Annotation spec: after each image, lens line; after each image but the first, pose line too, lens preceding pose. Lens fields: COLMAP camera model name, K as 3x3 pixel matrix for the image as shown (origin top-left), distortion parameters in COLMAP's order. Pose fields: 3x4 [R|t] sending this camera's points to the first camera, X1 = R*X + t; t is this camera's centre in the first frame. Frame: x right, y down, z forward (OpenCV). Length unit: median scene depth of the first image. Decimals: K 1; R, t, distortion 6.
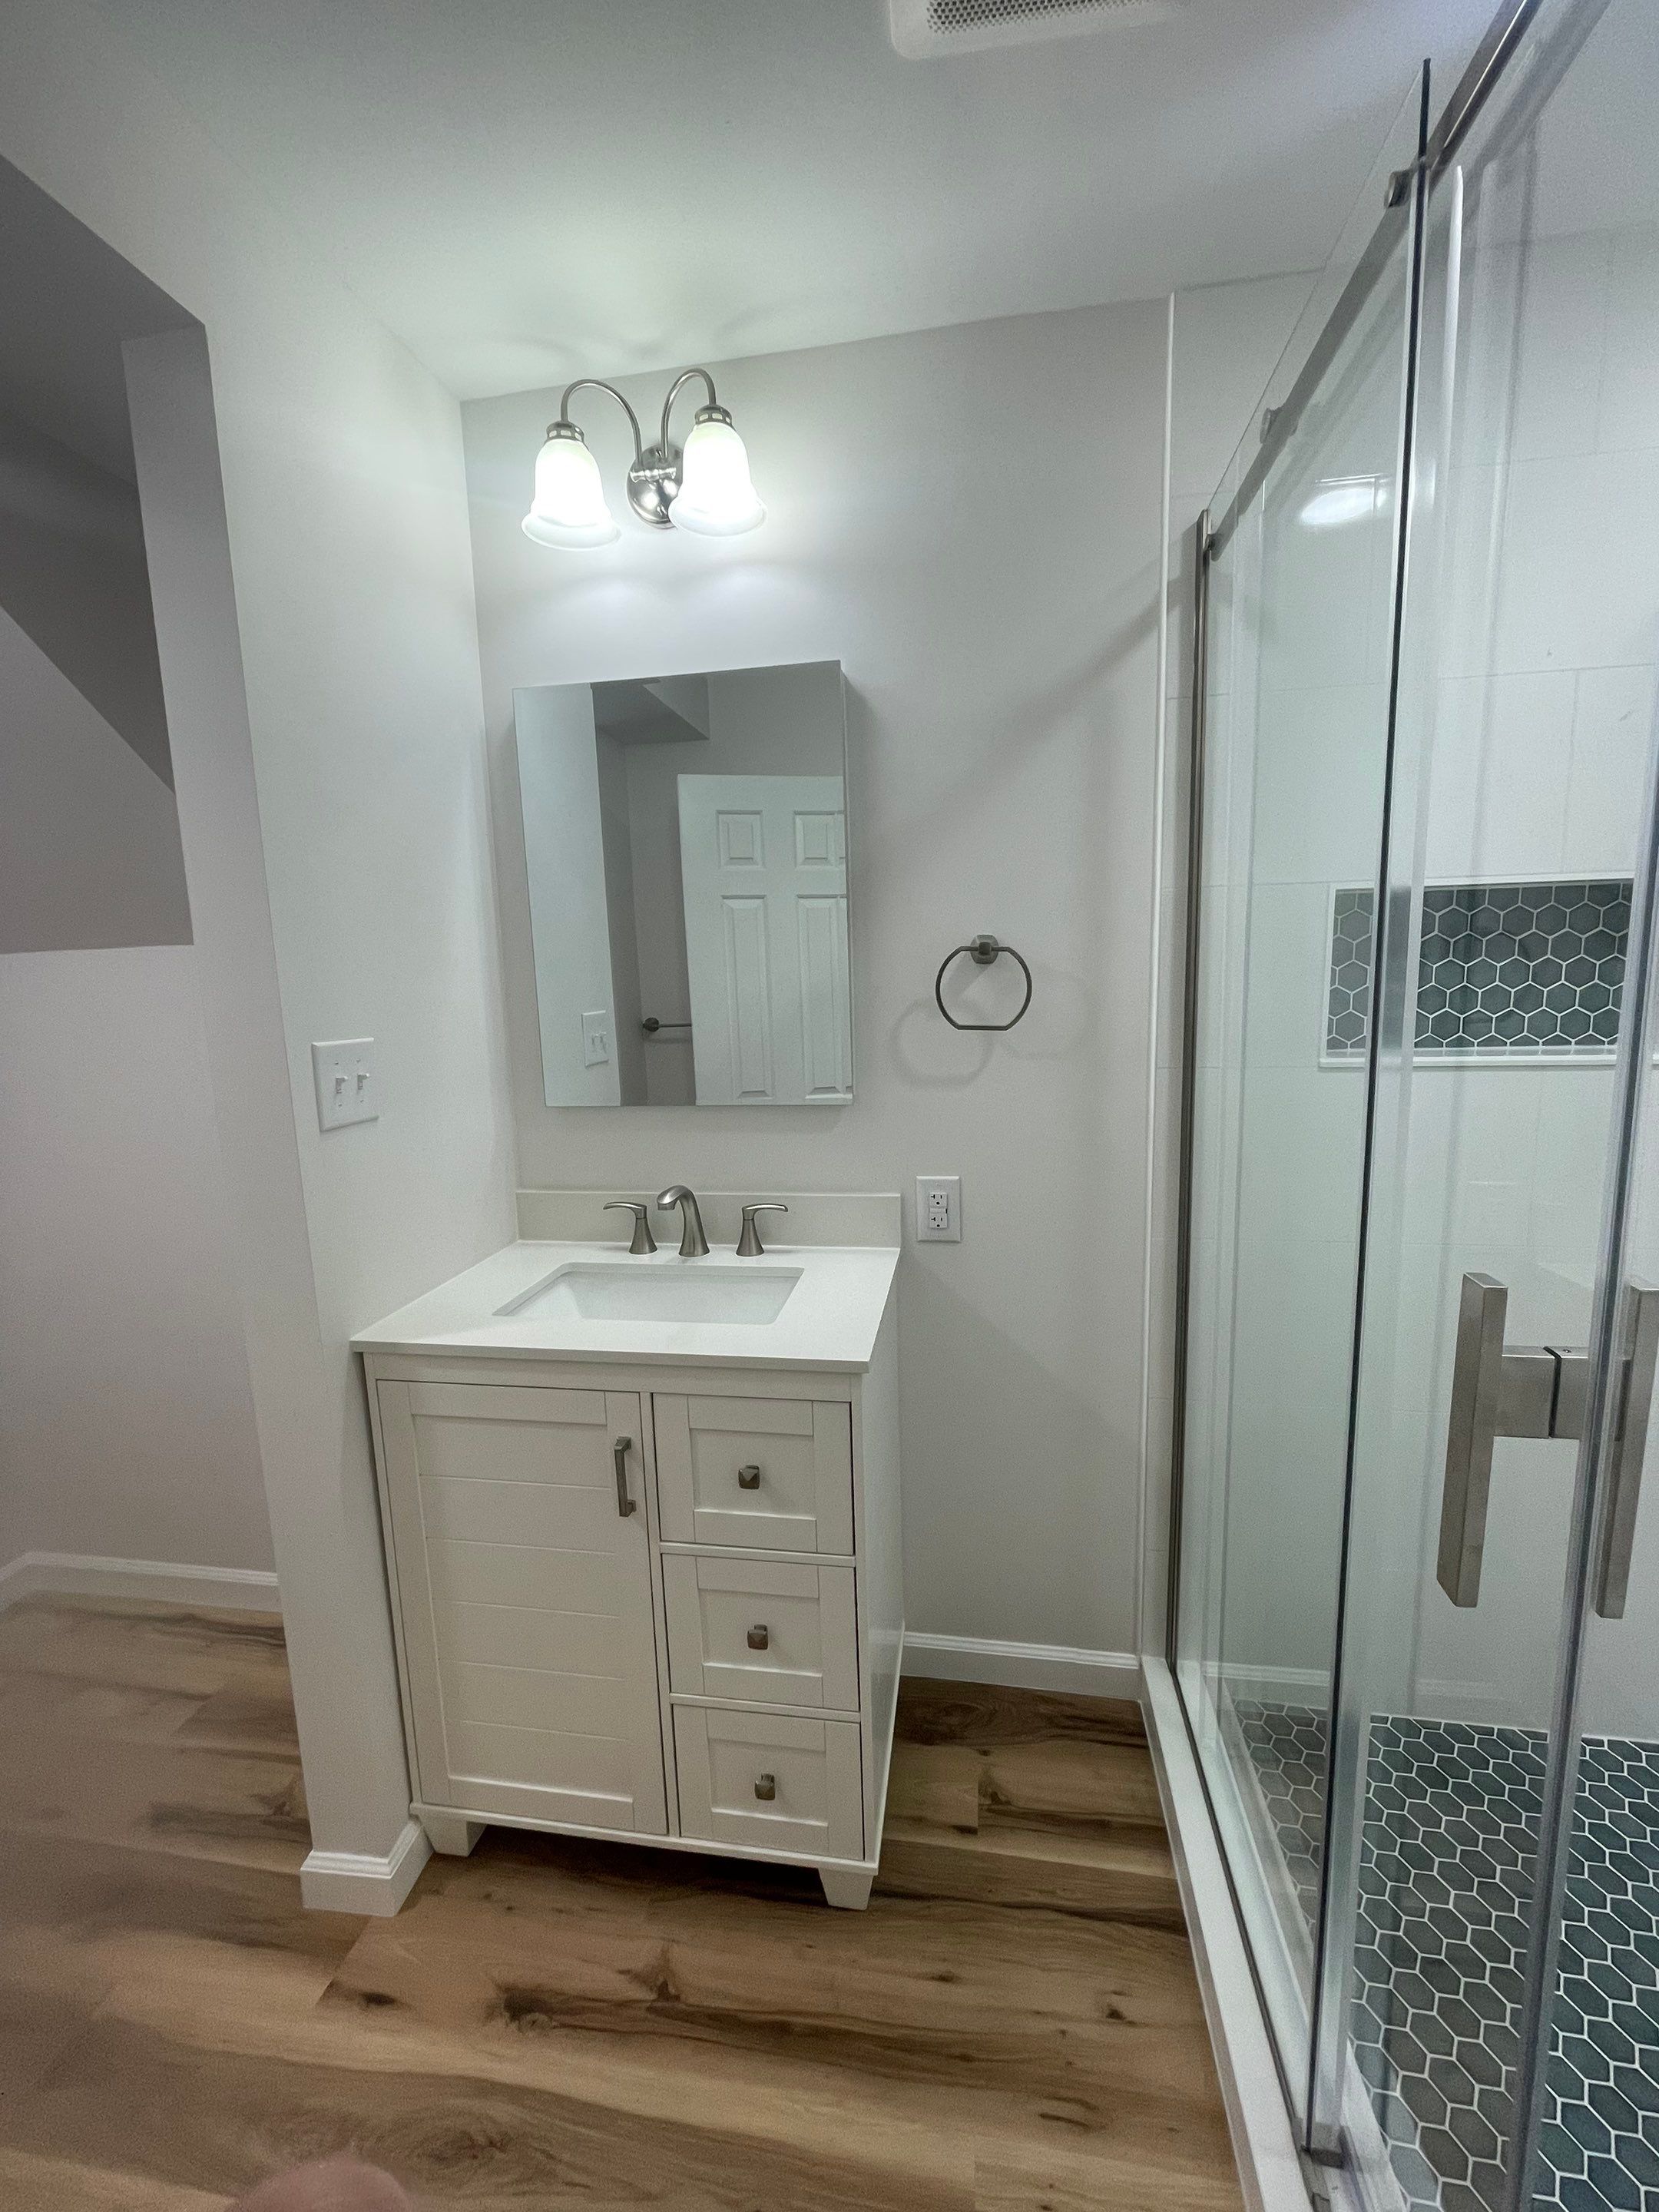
lens RADIAL K [[890.8, 0, 834.5], [0, 890.8, 1104.9], [0, 0, 1]] dist [-0.002799, 0.000216]
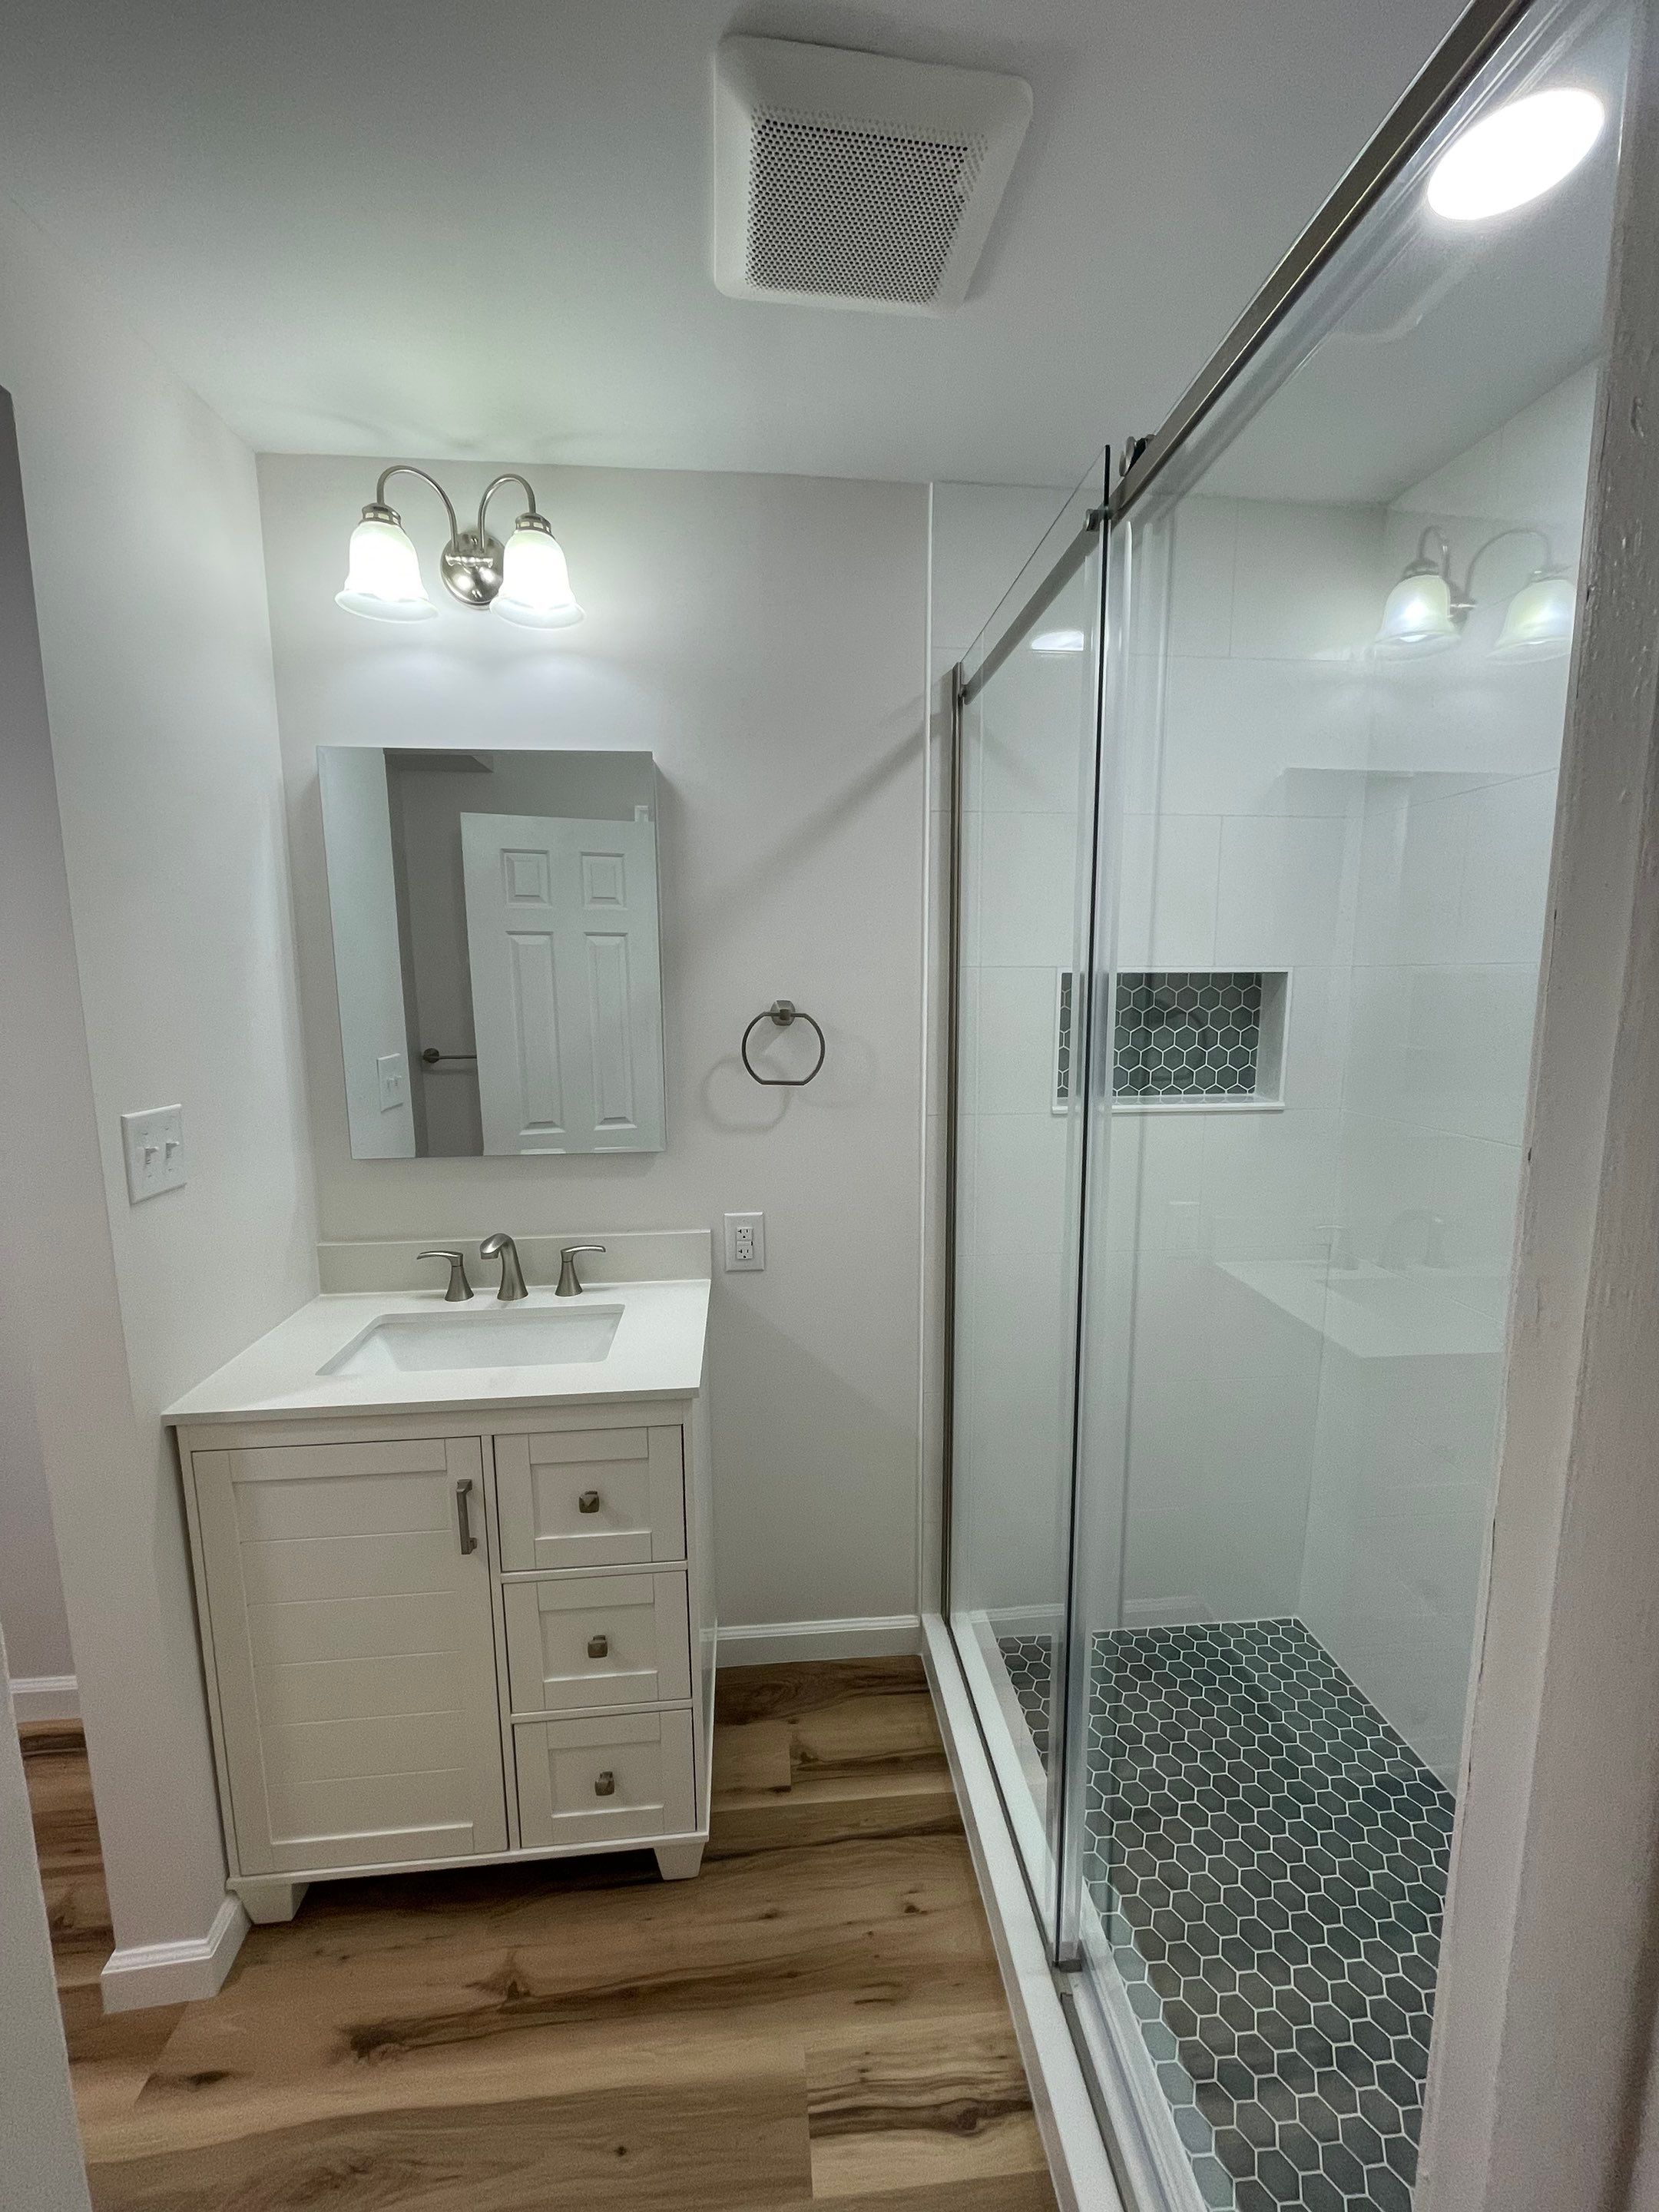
lens RADIAL K [[890.8, 0, 833.3], [0, 890.8, 1107.3], [0, 0, 1]] dist [-0.002799, 0.000216]
pose [[0.966615, -0.014077, 0.255845, -0.069596], [0.015537, 0.999872, -0.003687, -0.054934], [-0.255760, 0.007539, 0.966711, -0.129799]]
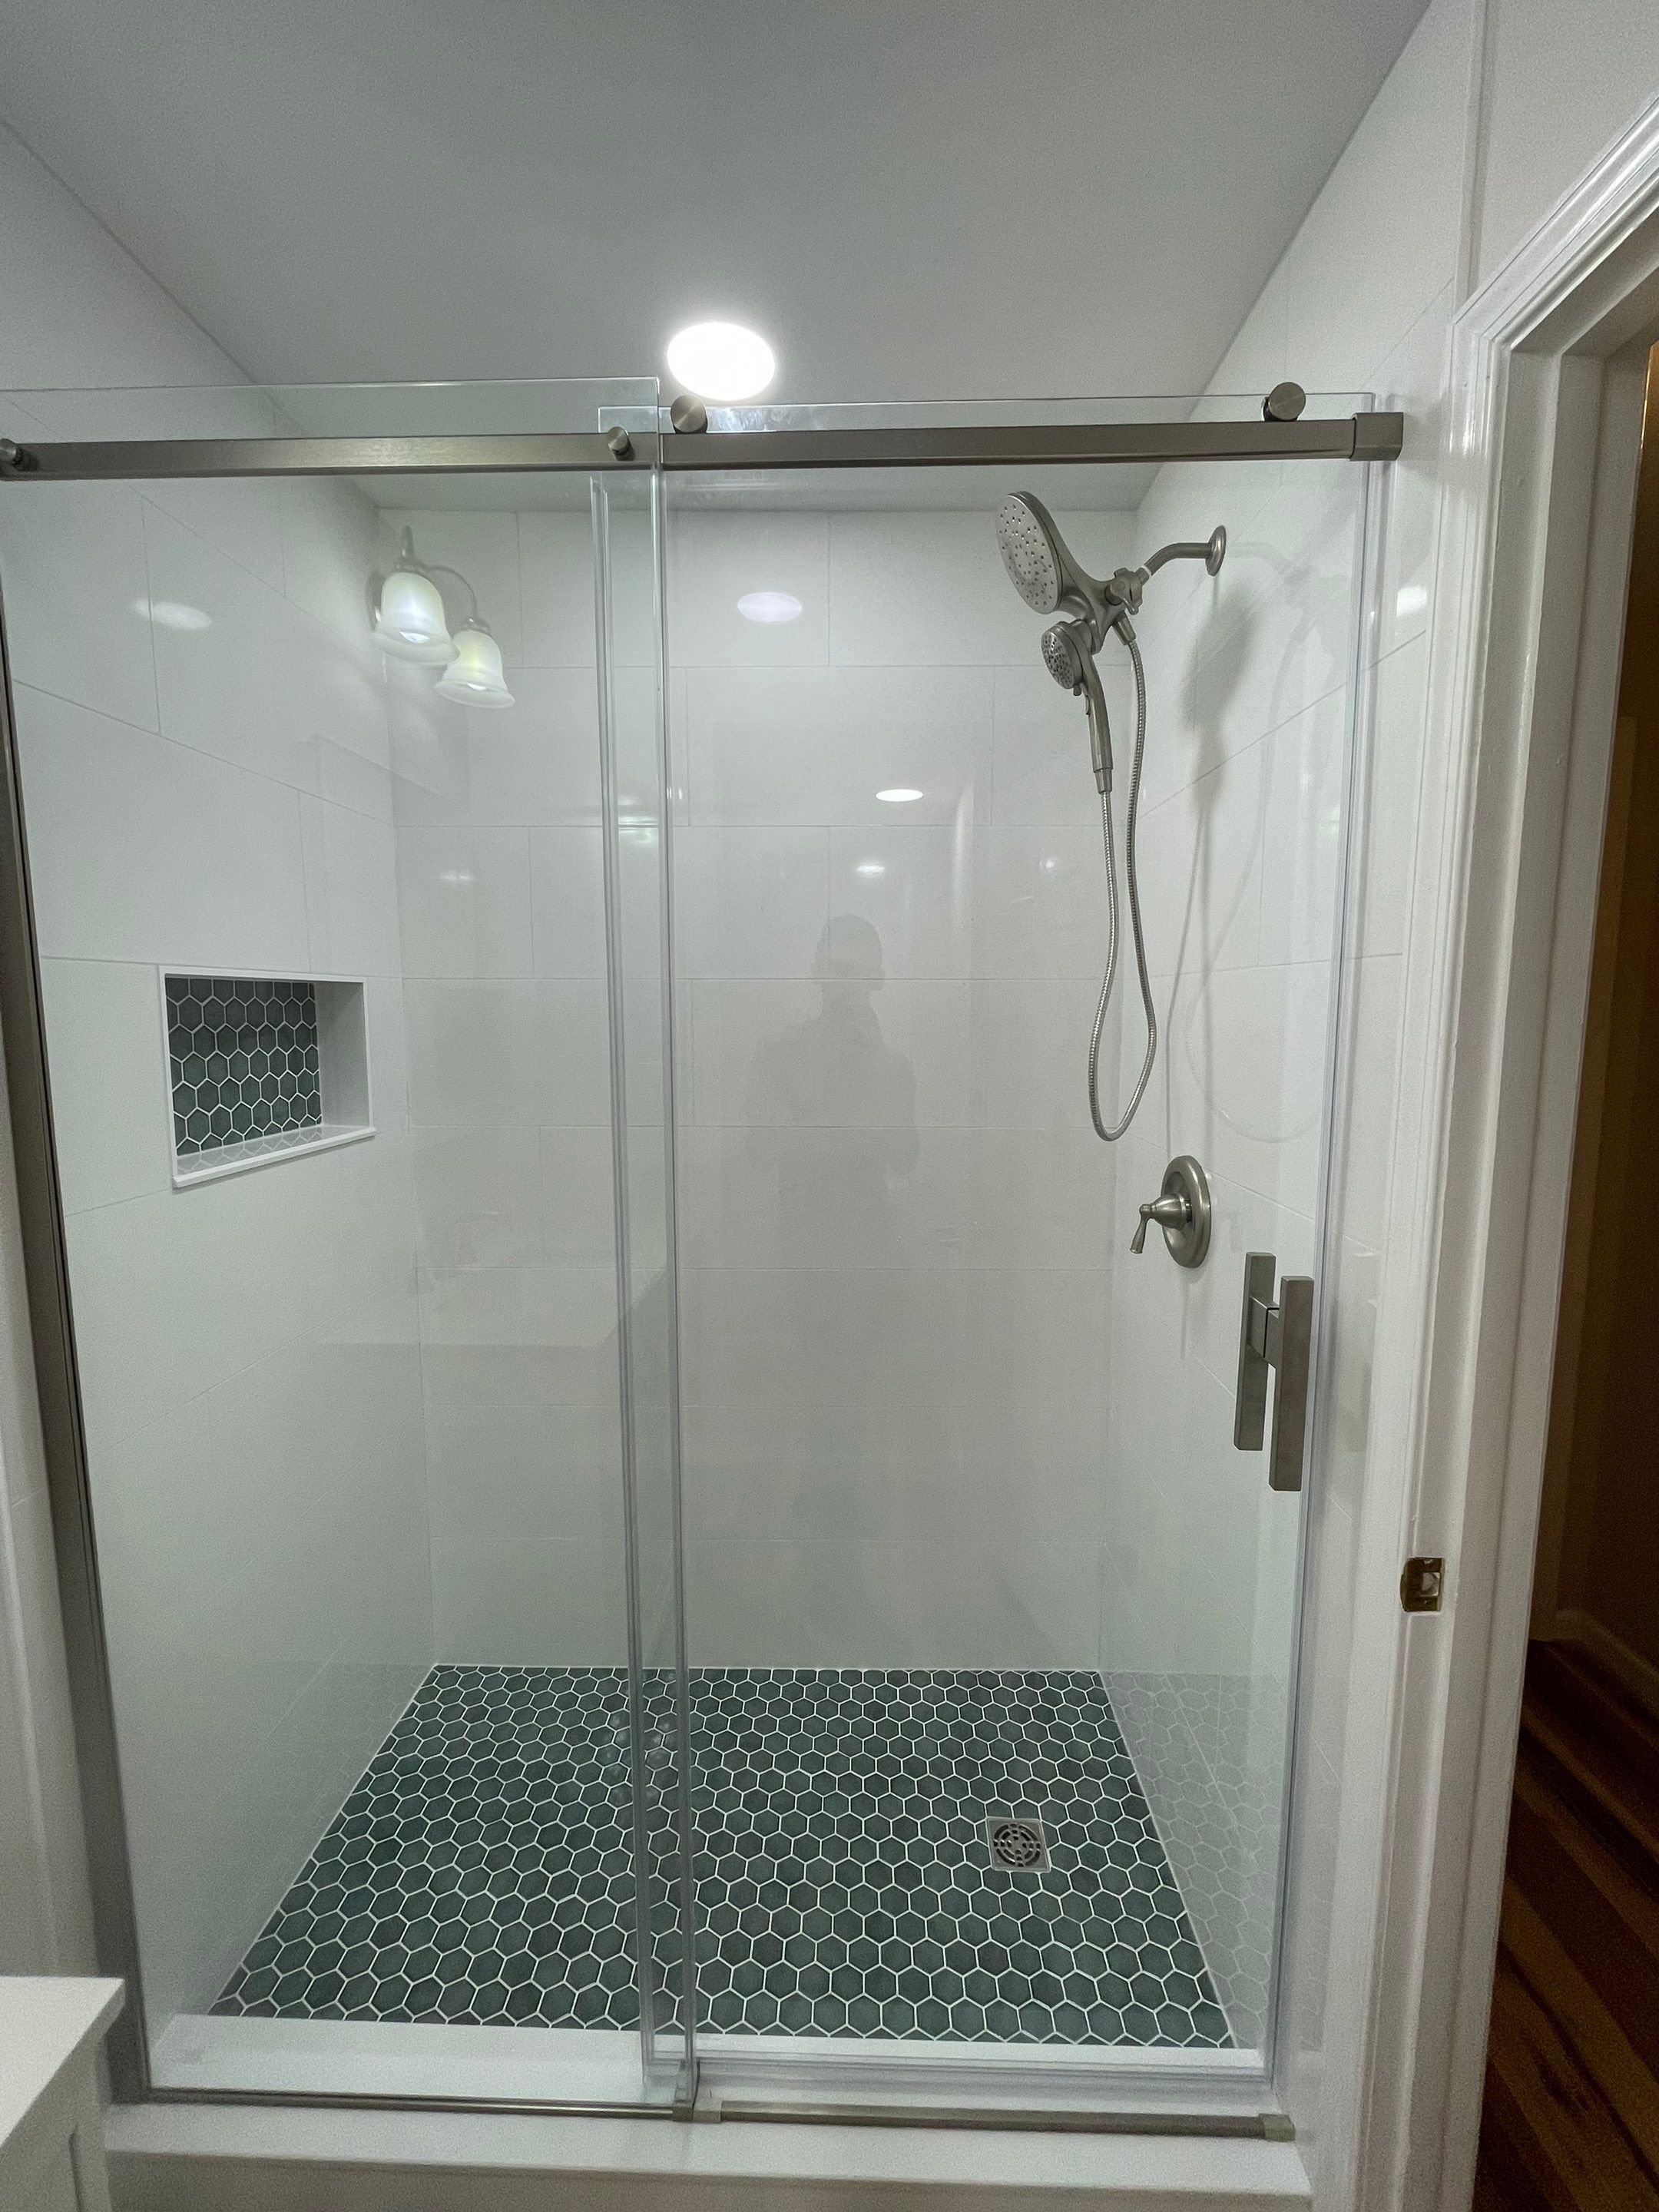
lens RADIAL K [[890.8, 0, 831.6], [0, 890.8, 1108.0], [0, 0, 1]] dist [-0.002799, 0.000216]
pose [[-0.136944, -0.086482, 0.986796, -0.351803], [0.146933, 0.983388, 0.106574, -0.120281], [-0.979621, 0.159587, -0.121963, 0.531842]]
